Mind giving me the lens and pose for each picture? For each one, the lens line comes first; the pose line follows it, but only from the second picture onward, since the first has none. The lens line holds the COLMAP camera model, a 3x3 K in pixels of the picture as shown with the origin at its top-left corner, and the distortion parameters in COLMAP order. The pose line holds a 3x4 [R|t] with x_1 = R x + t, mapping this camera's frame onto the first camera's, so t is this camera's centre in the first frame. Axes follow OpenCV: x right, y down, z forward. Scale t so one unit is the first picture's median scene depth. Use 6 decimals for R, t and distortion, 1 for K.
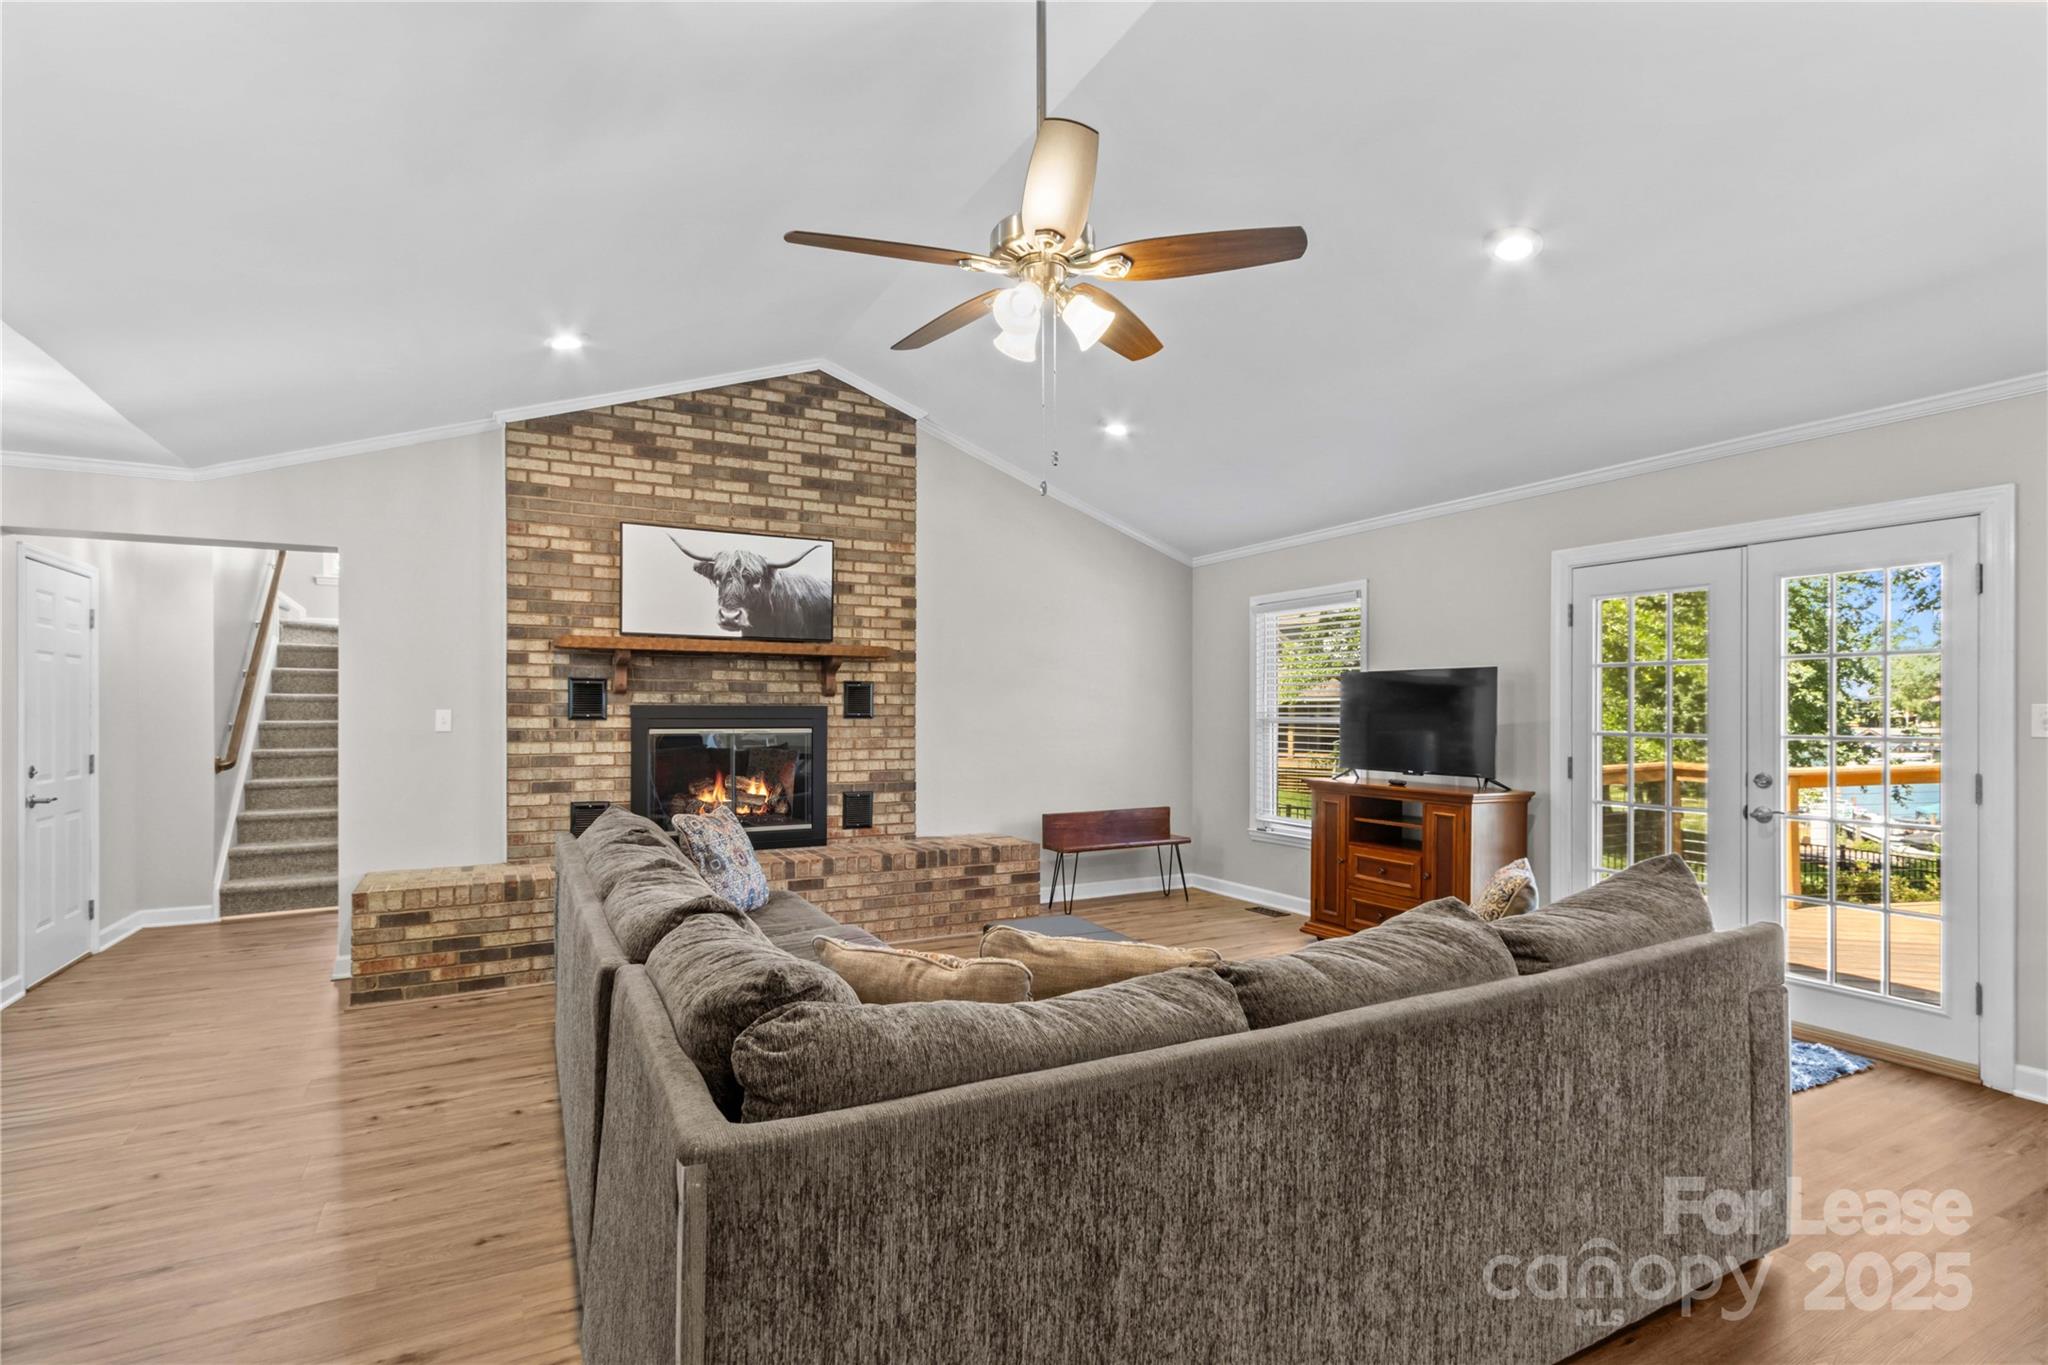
lens RADIAL K [[963.3, 0, 1029.2], [0, 963.3, 699.8], [0, 0, 1]] dist [0.005193, -0.000771]
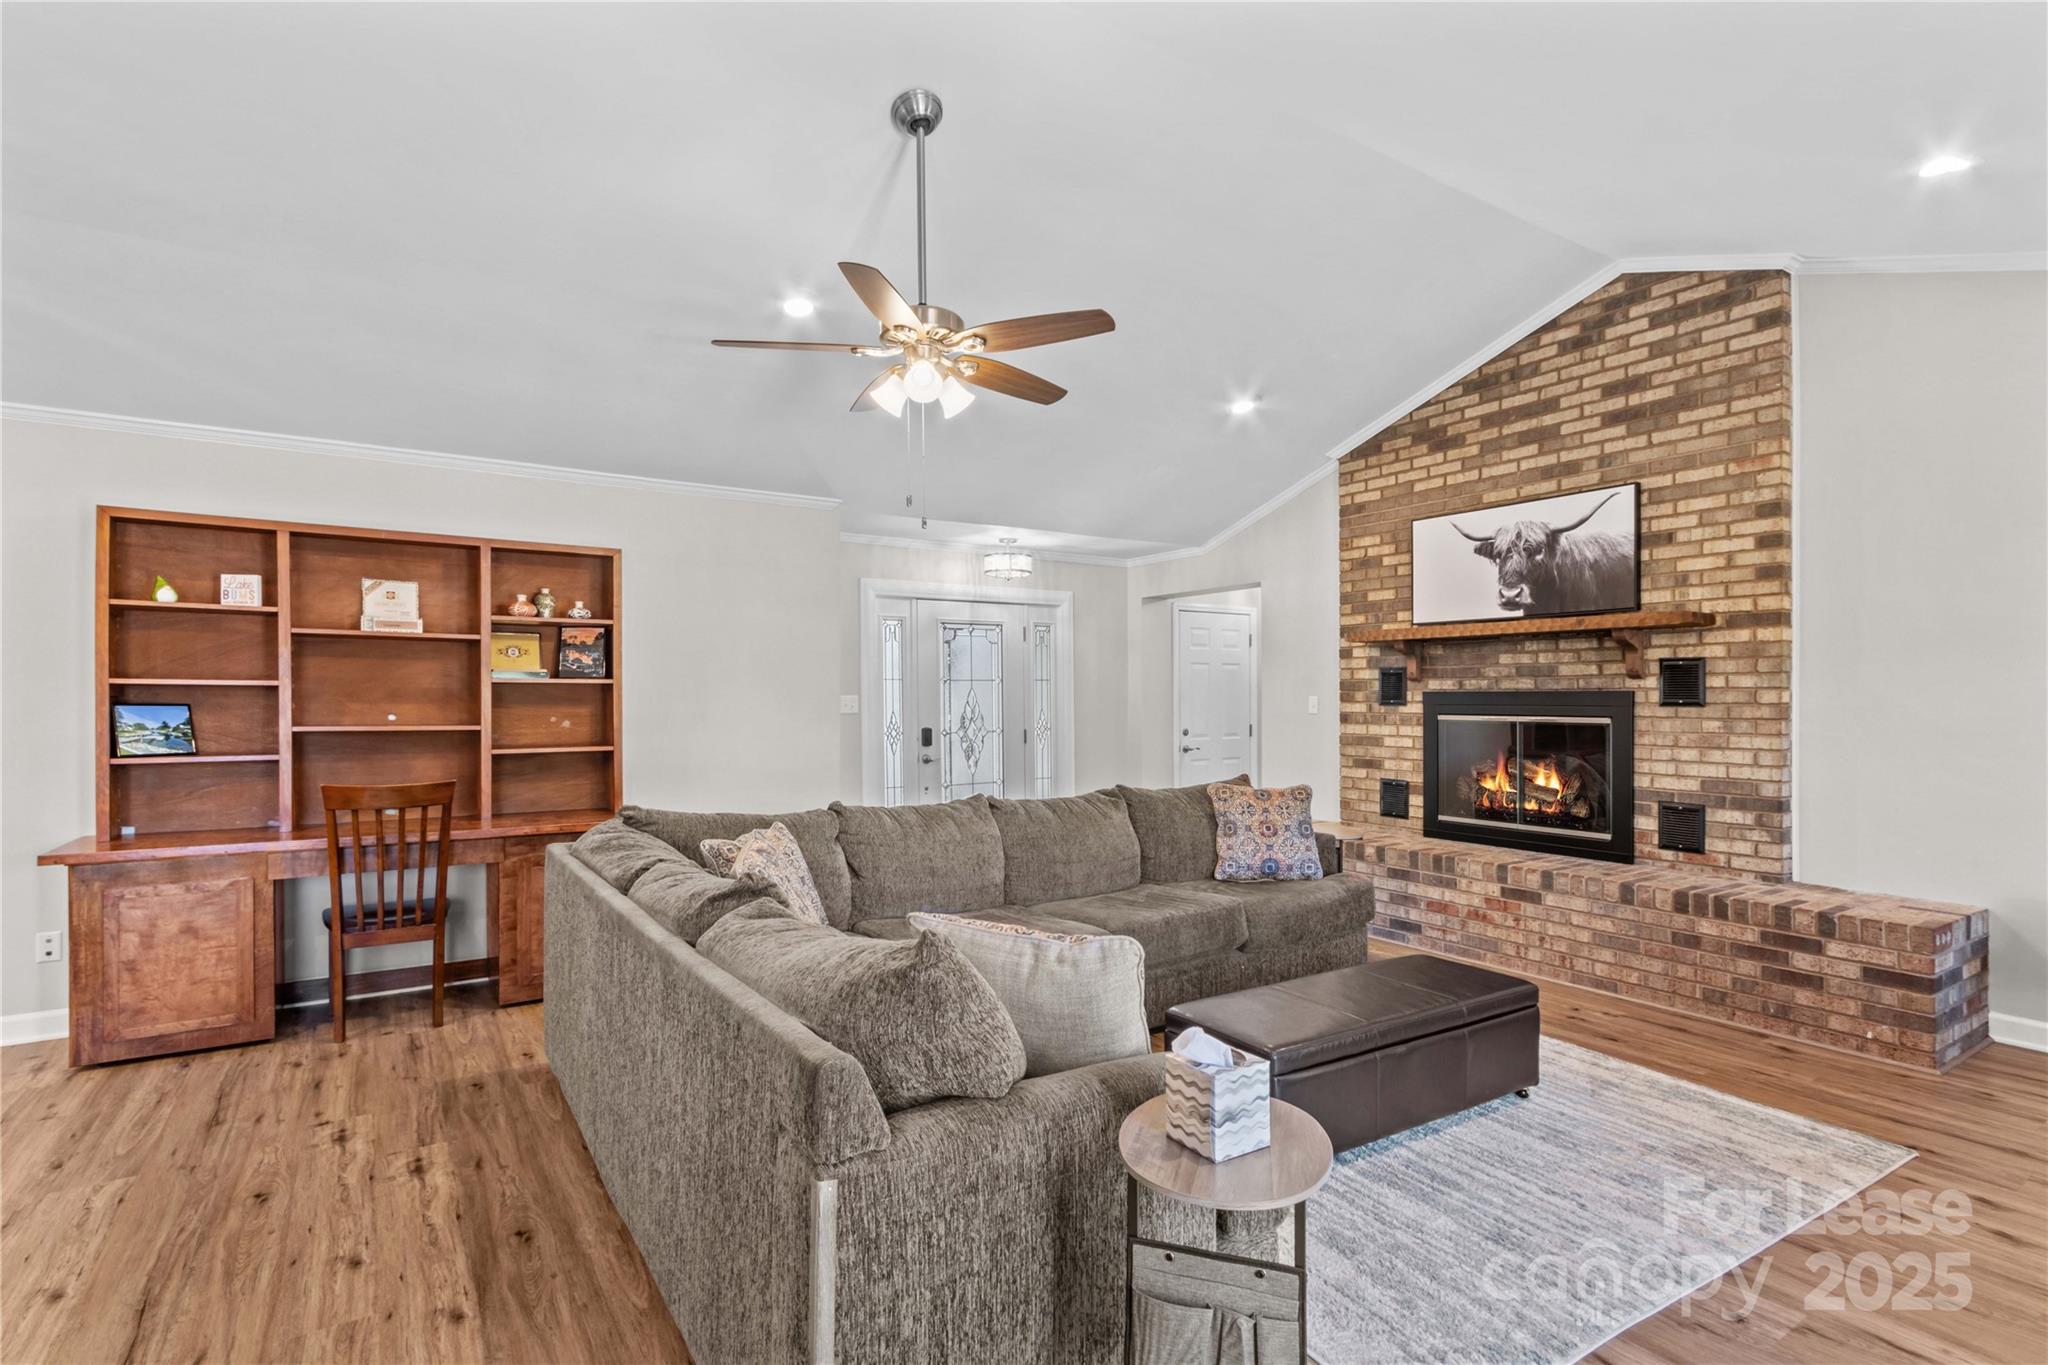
lens RADIAL K [[963.3, 0, 1015.2], [0, 963.3, 698.8], [0, 0, 1]] dist [0.005193, -0.000771]
pose [[0.097935, 0.001597, -0.995192, 0.558778], [0.014389, 0.999892, 0.003020, 0.003431], [0.995089, -0.014615, 0.097901, 0.427142]]
